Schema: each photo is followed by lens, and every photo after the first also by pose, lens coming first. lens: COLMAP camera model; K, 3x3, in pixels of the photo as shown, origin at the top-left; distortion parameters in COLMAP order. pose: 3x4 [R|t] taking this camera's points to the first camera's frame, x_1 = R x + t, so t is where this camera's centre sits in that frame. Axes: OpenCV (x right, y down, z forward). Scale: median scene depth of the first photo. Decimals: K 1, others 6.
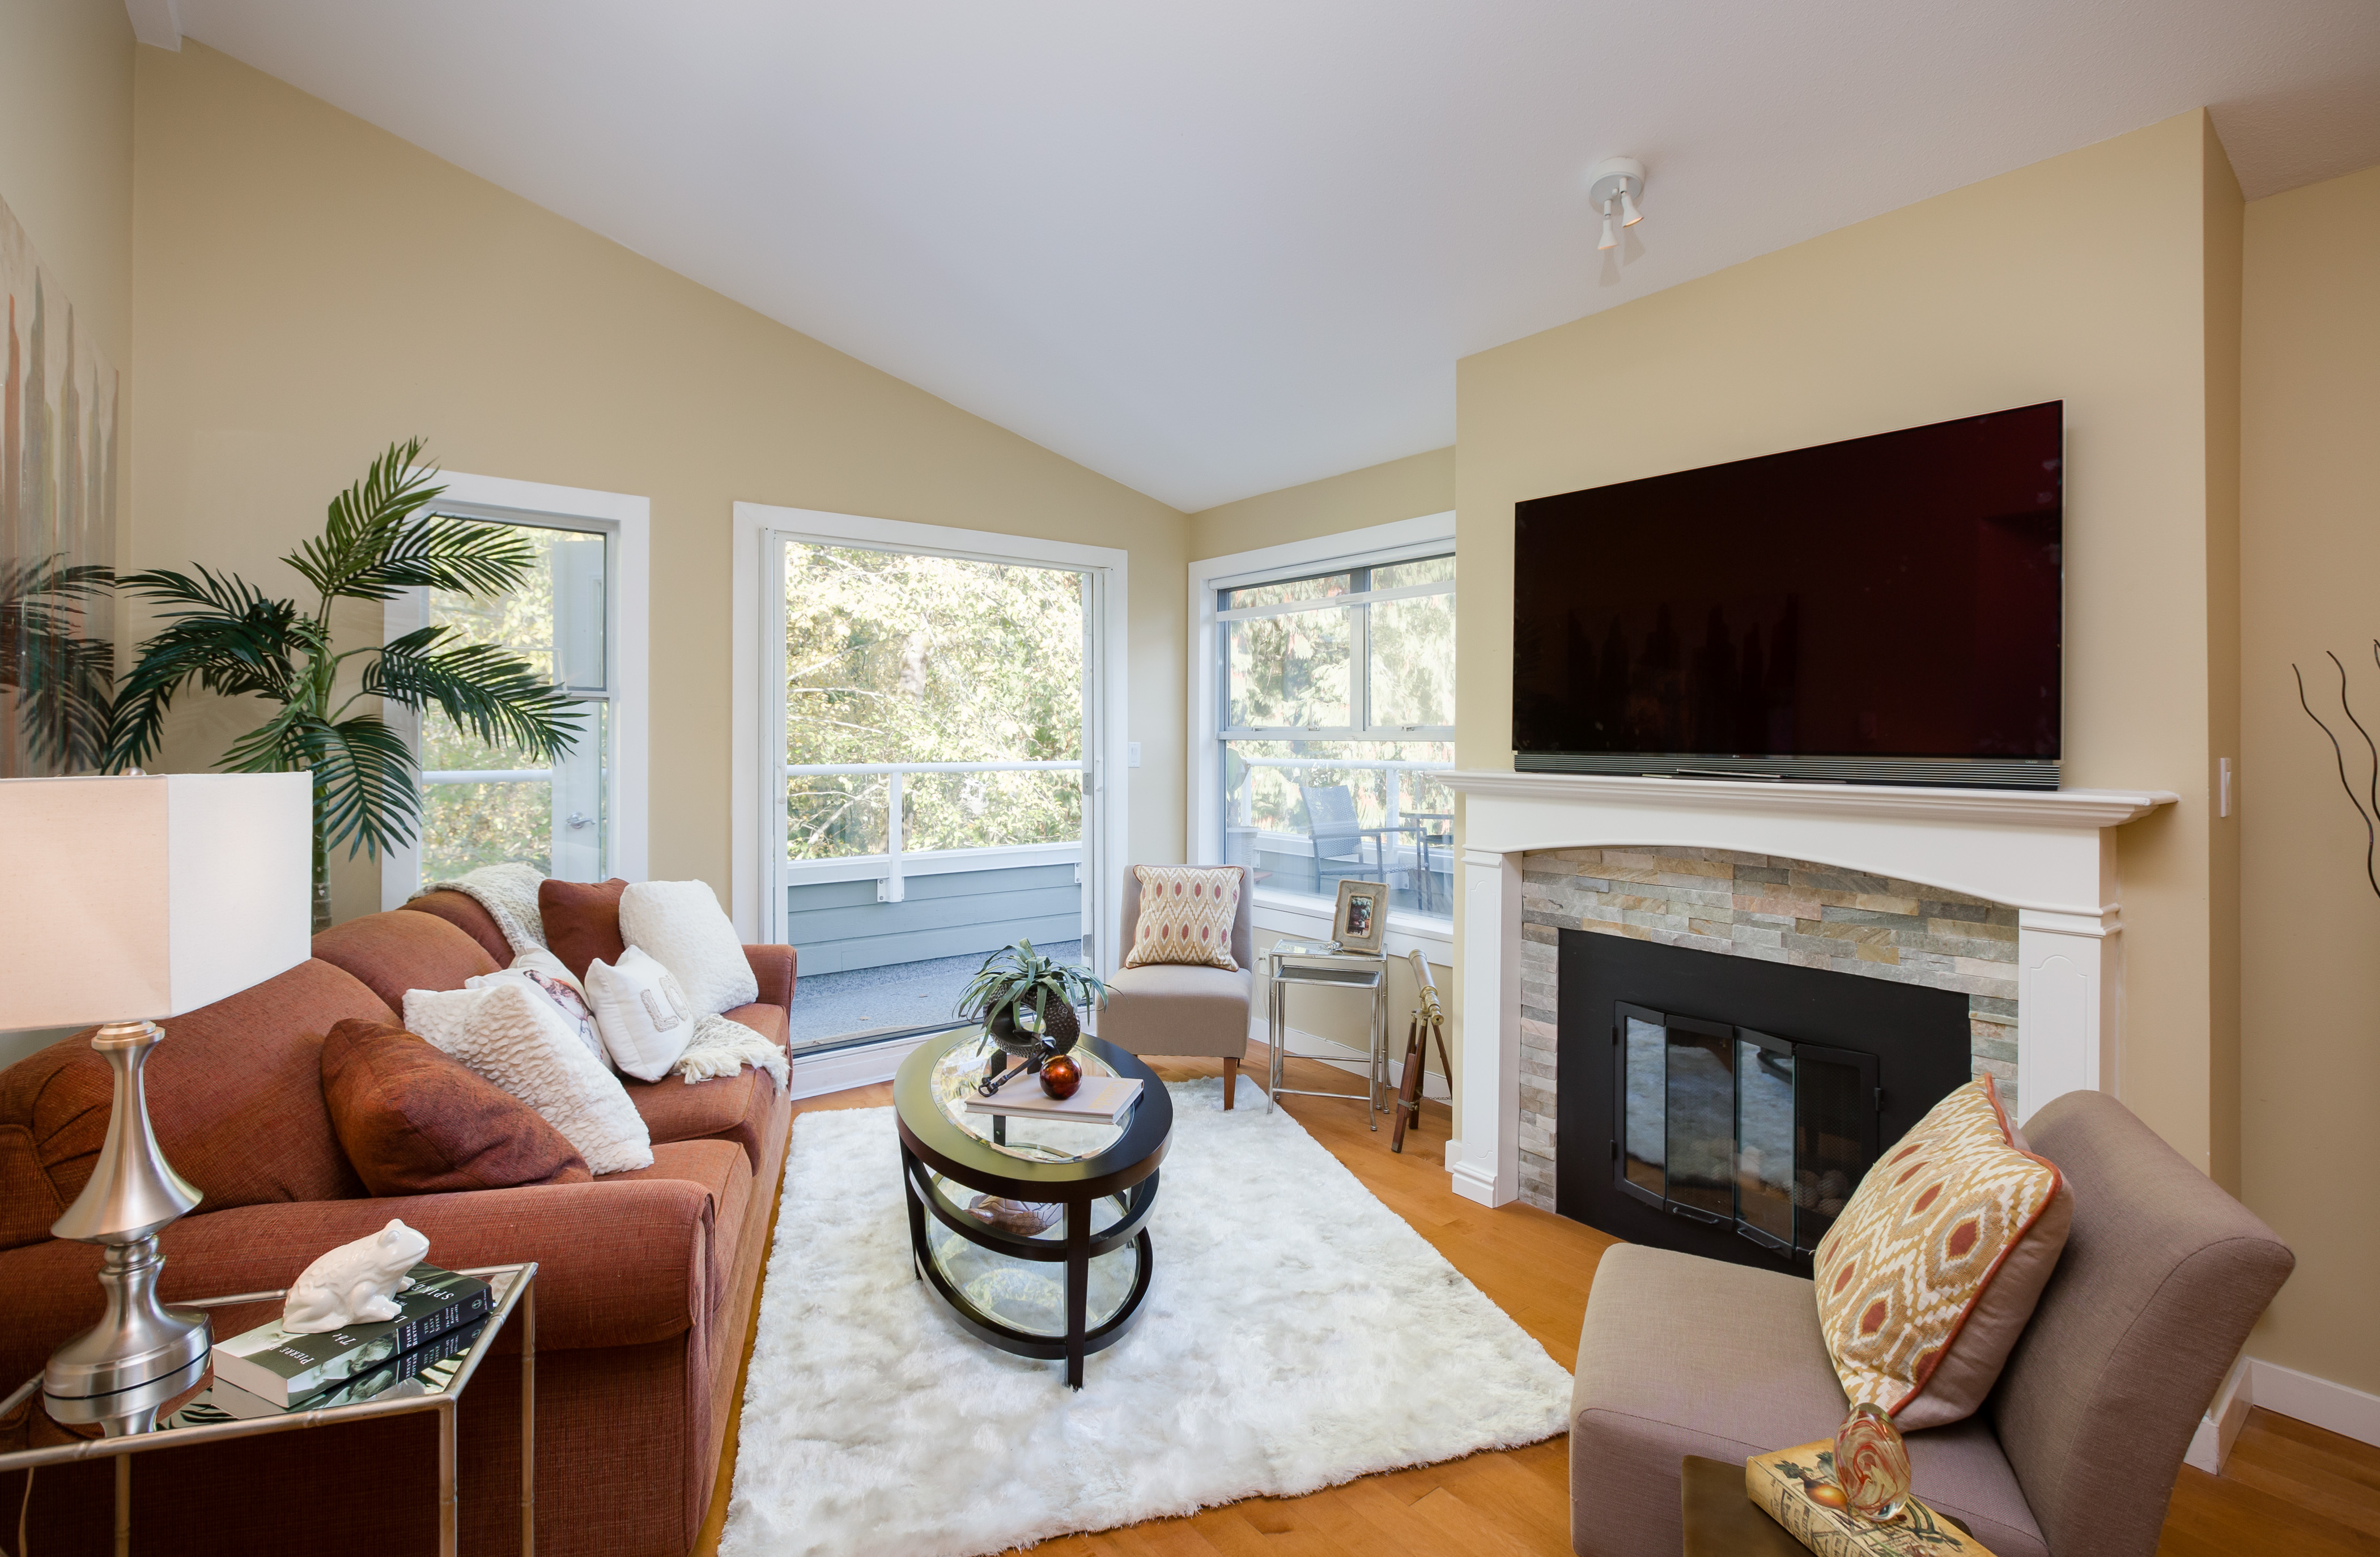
lens RADIAL K [[1064.1, 0, 1184.5], [0, 1064.1, 744.5], [0, 0, 1]] dist [-0.001751, 0.000278]
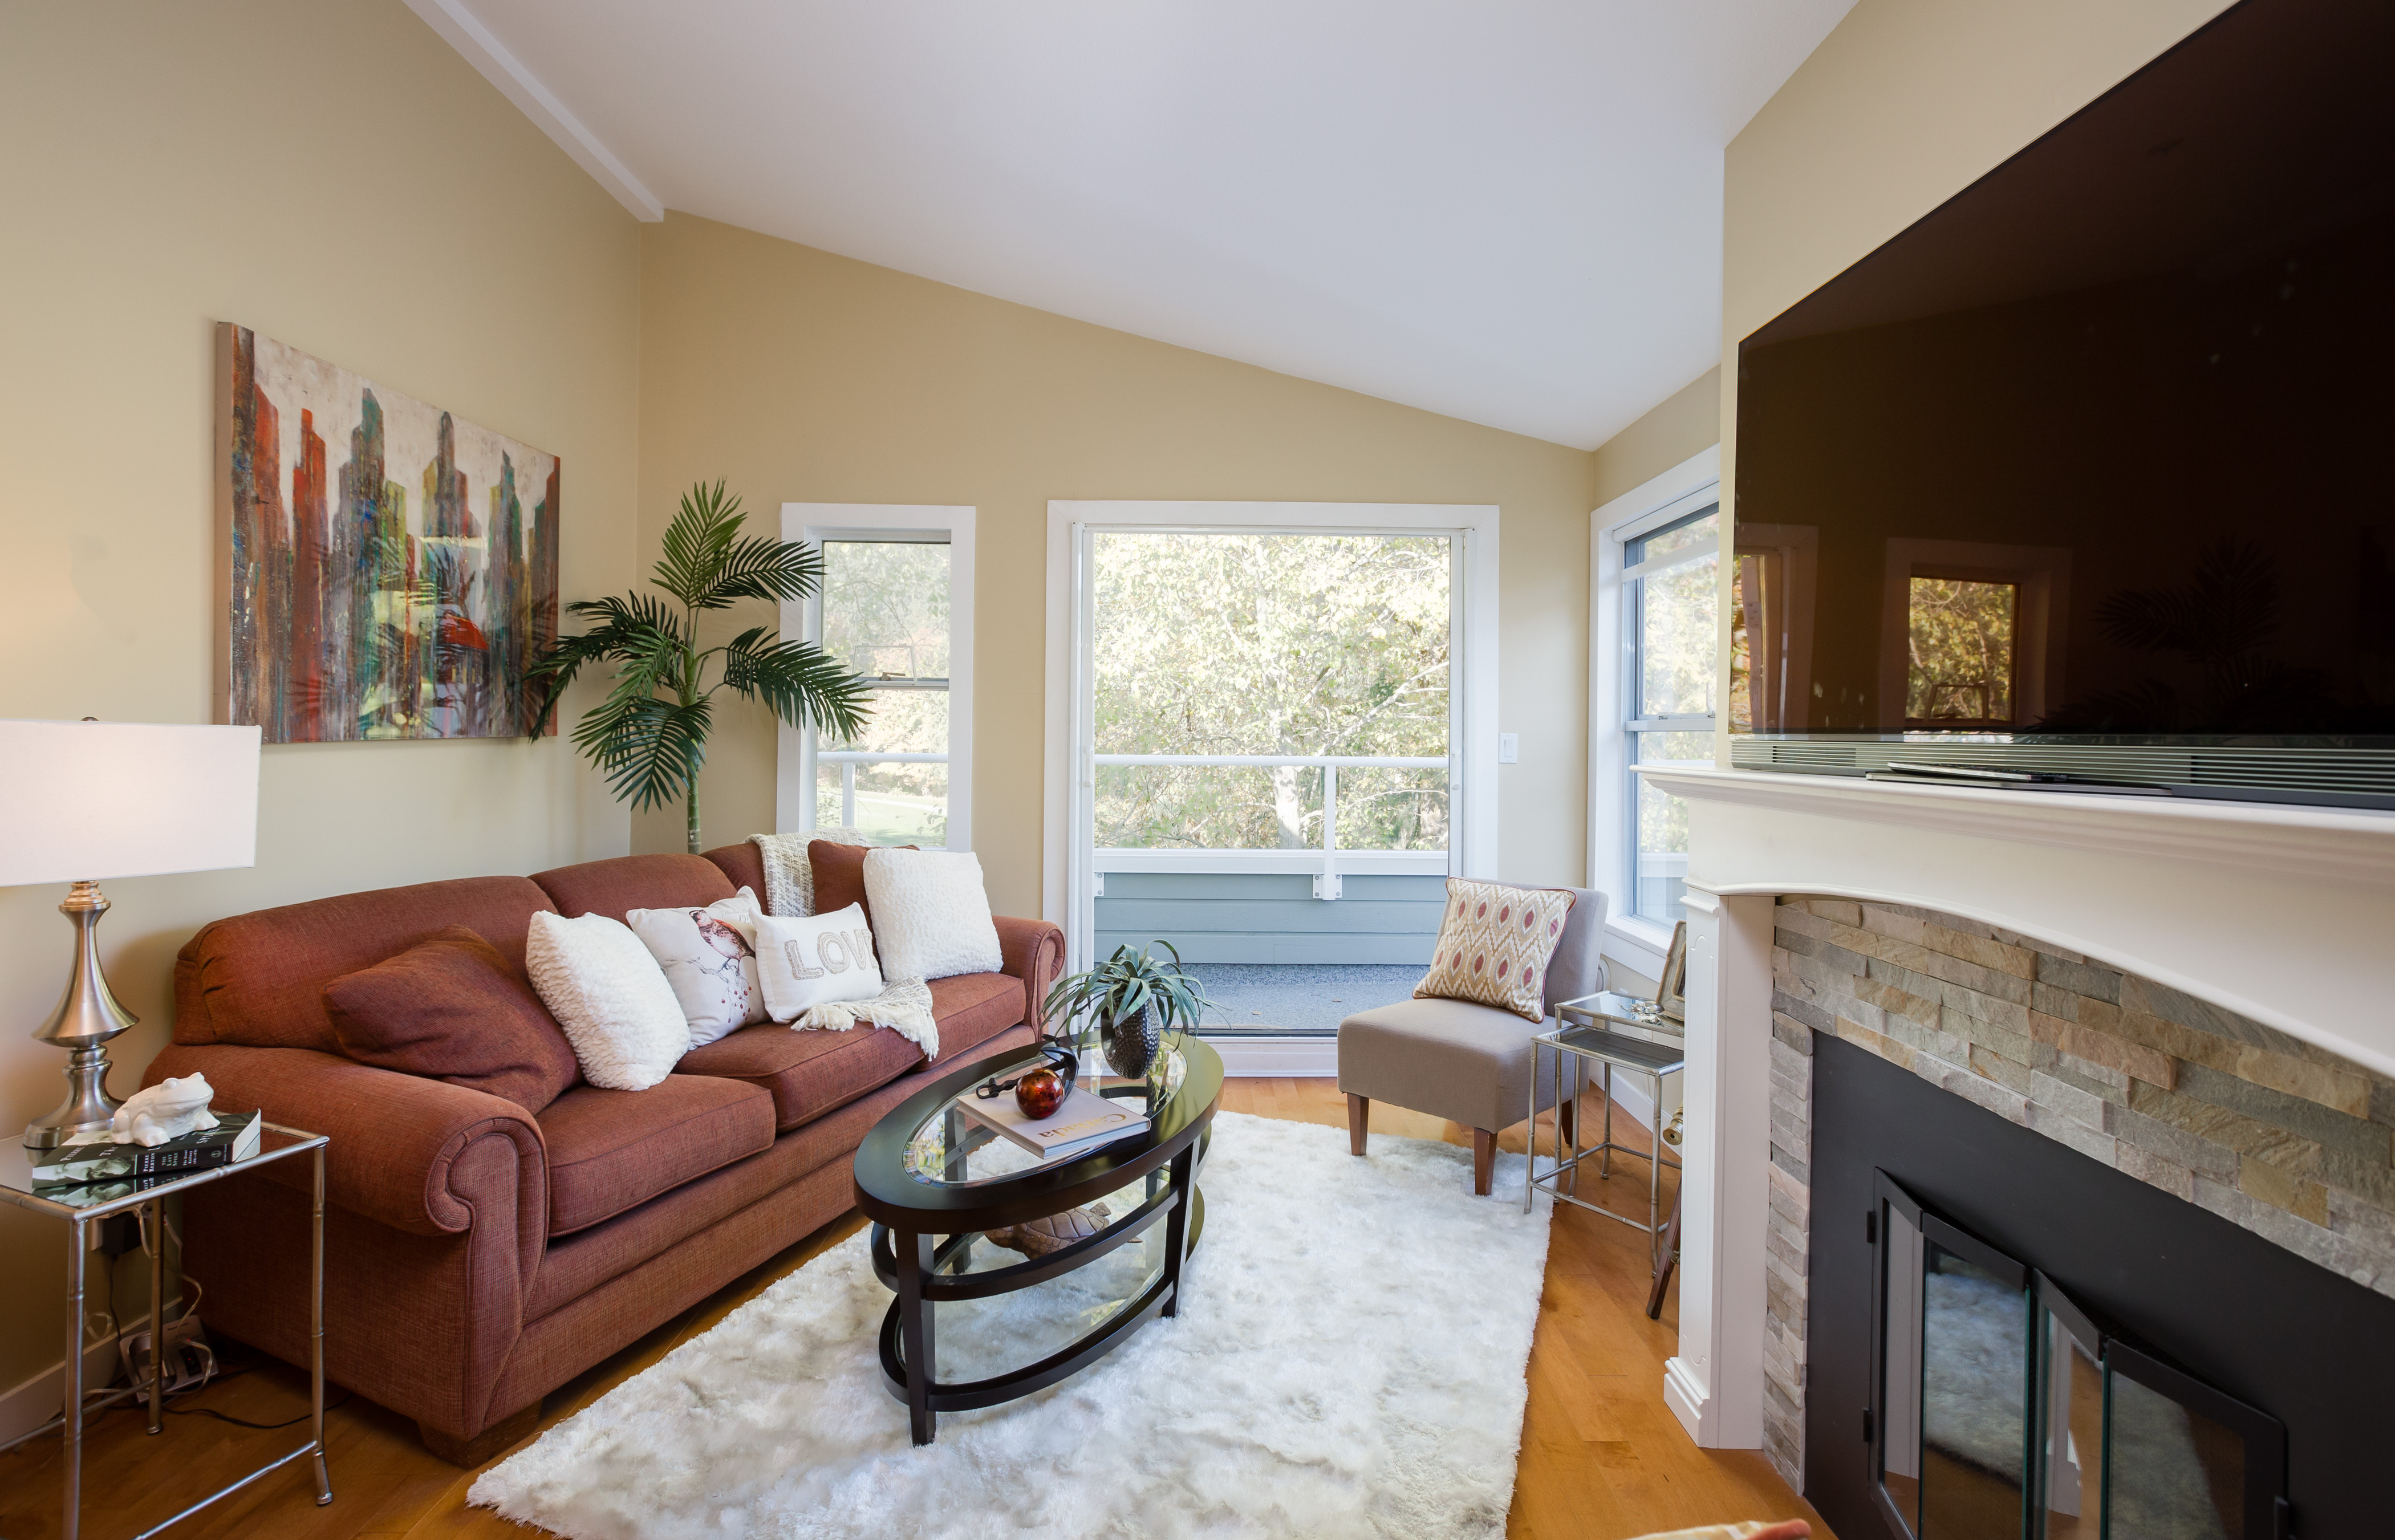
lens RADIAL K [[1069.9, 0, 1193.2], [0, 1069.9, 735.8], [0, 0, 1]] dist [-0.002024, -0.000944]
pose [[0.803182, 0.006899, -0.595694, 0.429303], [-0.013730, 0.999882, -0.006932, 0.015431], [0.595576, 0.013746, 0.803182, 0.296968]]
